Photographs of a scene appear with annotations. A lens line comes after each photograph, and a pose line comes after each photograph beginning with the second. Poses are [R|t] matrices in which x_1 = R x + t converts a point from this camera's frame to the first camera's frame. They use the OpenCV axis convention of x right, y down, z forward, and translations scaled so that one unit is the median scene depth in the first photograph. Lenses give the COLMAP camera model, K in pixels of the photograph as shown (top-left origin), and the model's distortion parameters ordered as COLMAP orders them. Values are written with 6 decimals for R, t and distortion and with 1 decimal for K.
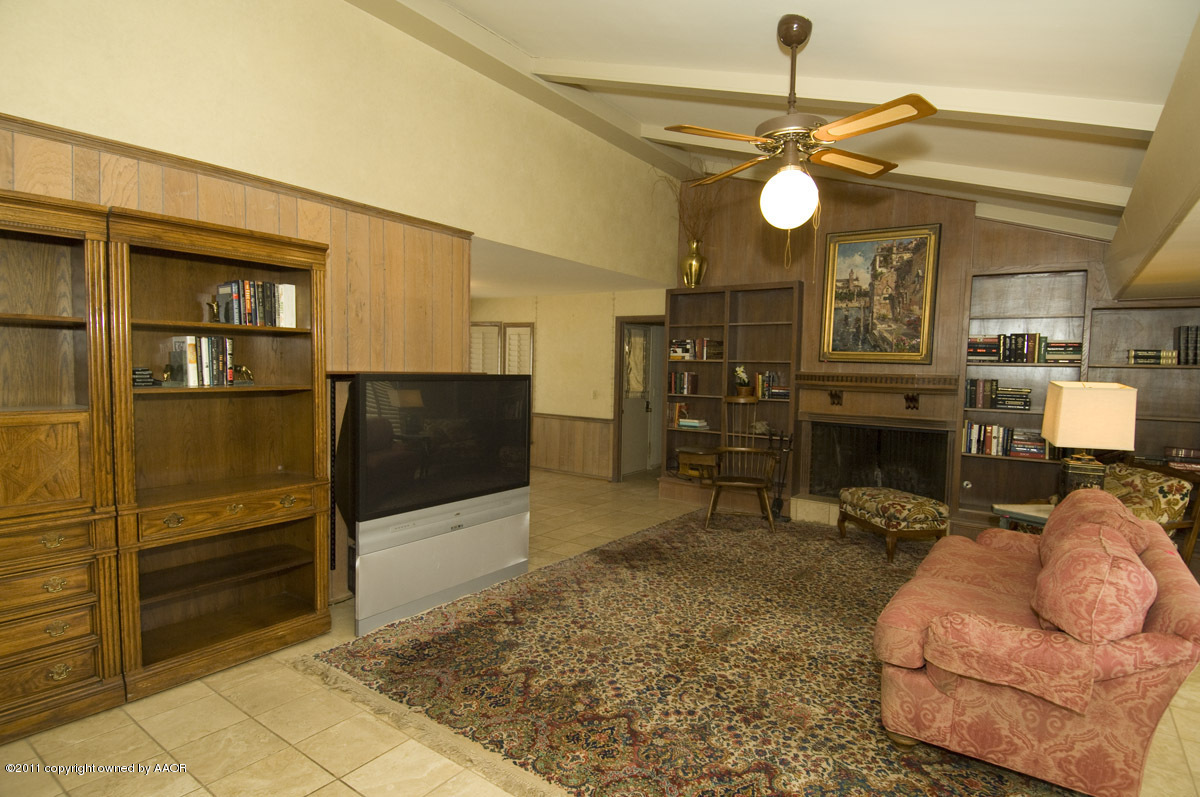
lens RADIAL K [[620.6, 0, 602.8], [0, 620.6, 402.7], [0, 0, 1]] dist [0.053725, -0.059306]
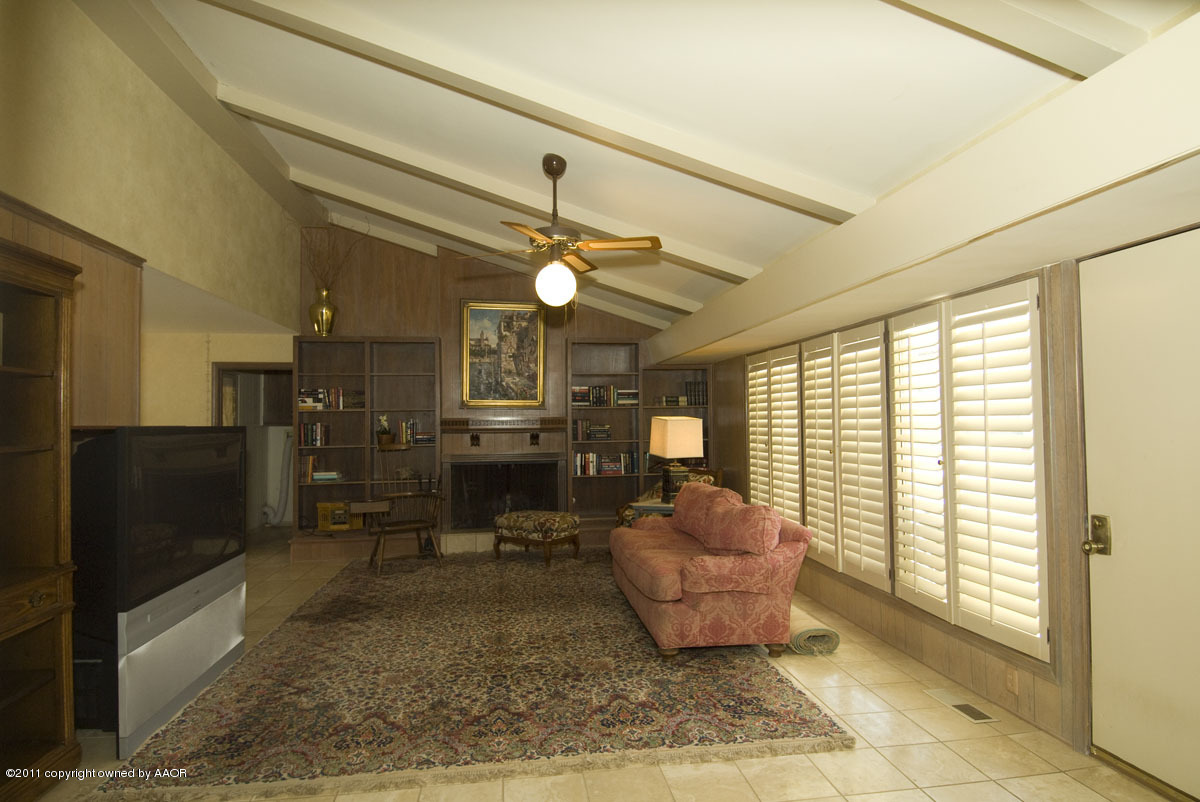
lens RADIAL K [[647.6, 0, 598.1], [0, 647.6, 397.0], [0, 0, 1]] dist [0.064614, -0.069840]
pose [[0.722658, -0.004344, 0.691192, -0.411132], [0.068035, 0.995571, -0.064875, 0.009478], [-0.687849, 0.093908, 0.719753, -0.036240]]
